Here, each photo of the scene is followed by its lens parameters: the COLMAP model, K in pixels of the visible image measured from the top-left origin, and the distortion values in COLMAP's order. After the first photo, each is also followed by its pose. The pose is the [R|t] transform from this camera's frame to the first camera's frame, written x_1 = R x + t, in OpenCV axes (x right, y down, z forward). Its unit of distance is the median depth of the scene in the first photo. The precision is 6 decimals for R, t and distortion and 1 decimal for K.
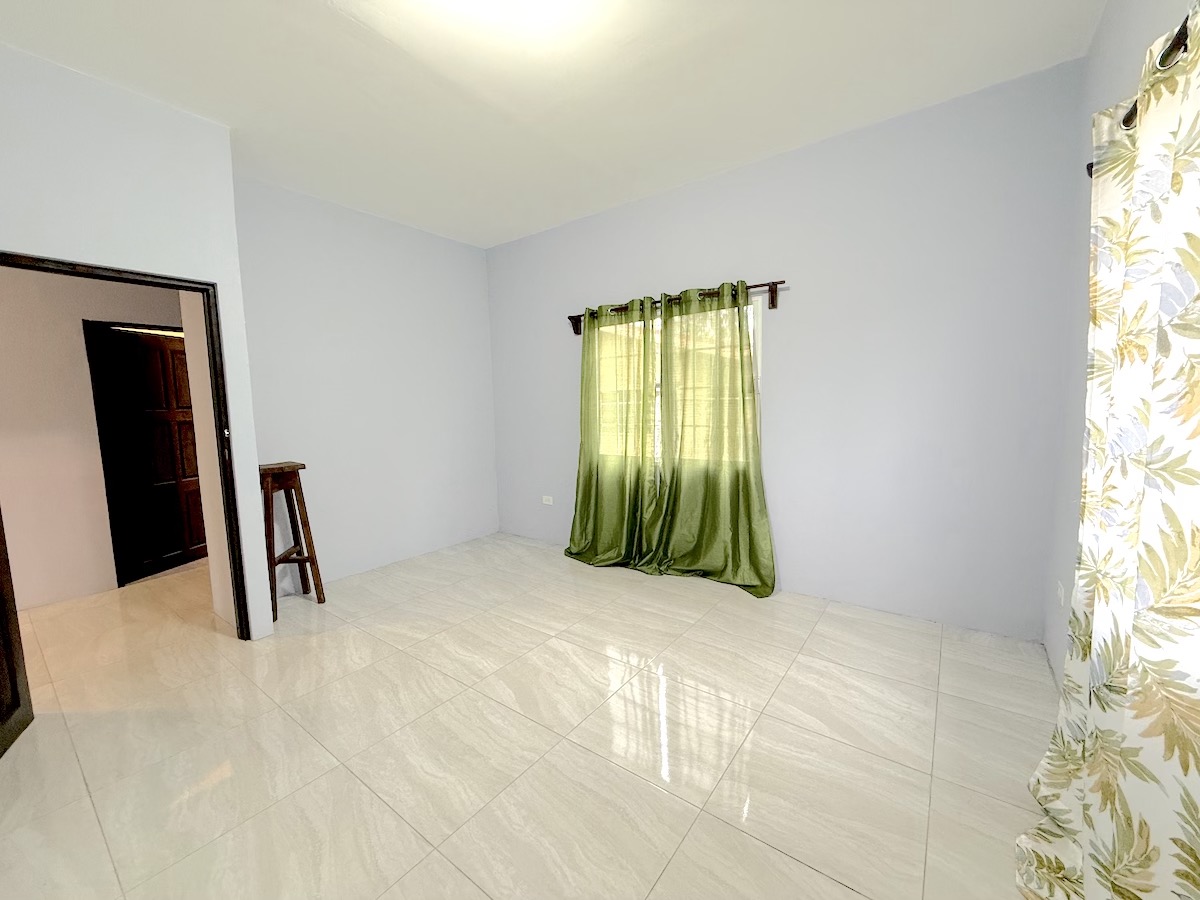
lens RADIAL K [[478.5, 0, 598.3], [0, 478.5, 449.3], [0, 0, 1]] dist [0.000007, 0.000257]
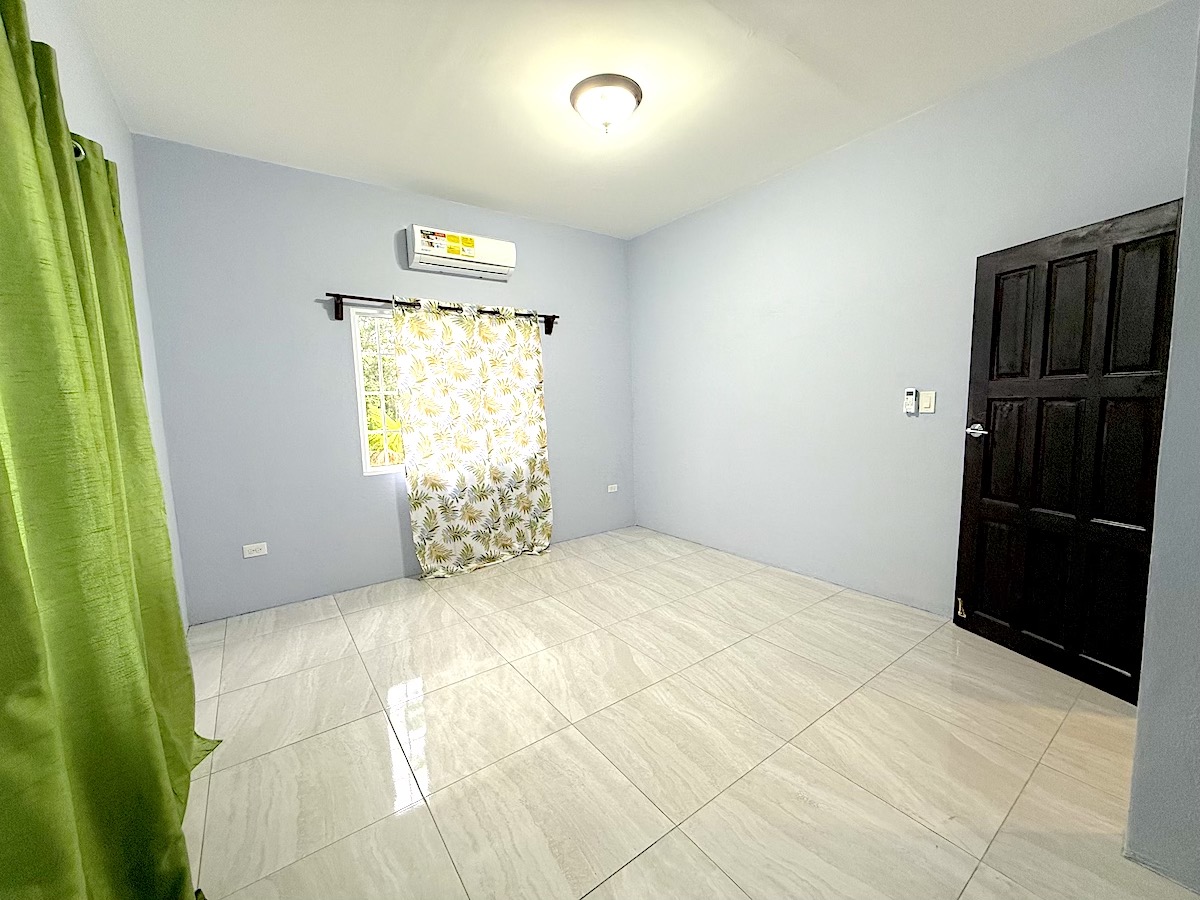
lens RADIAL K [[478.5, 0, 597.3], [0, 478.5, 451.7], [0, 0, 1]] dist [0.000007, 0.000257]
pose [[-0.953307, 0.018662, 0.301426, -0.417079], [0.079835, 0.978155, 0.191933, -0.165395], [-0.291260, 0.207035, -0.933972, 1.866902]]
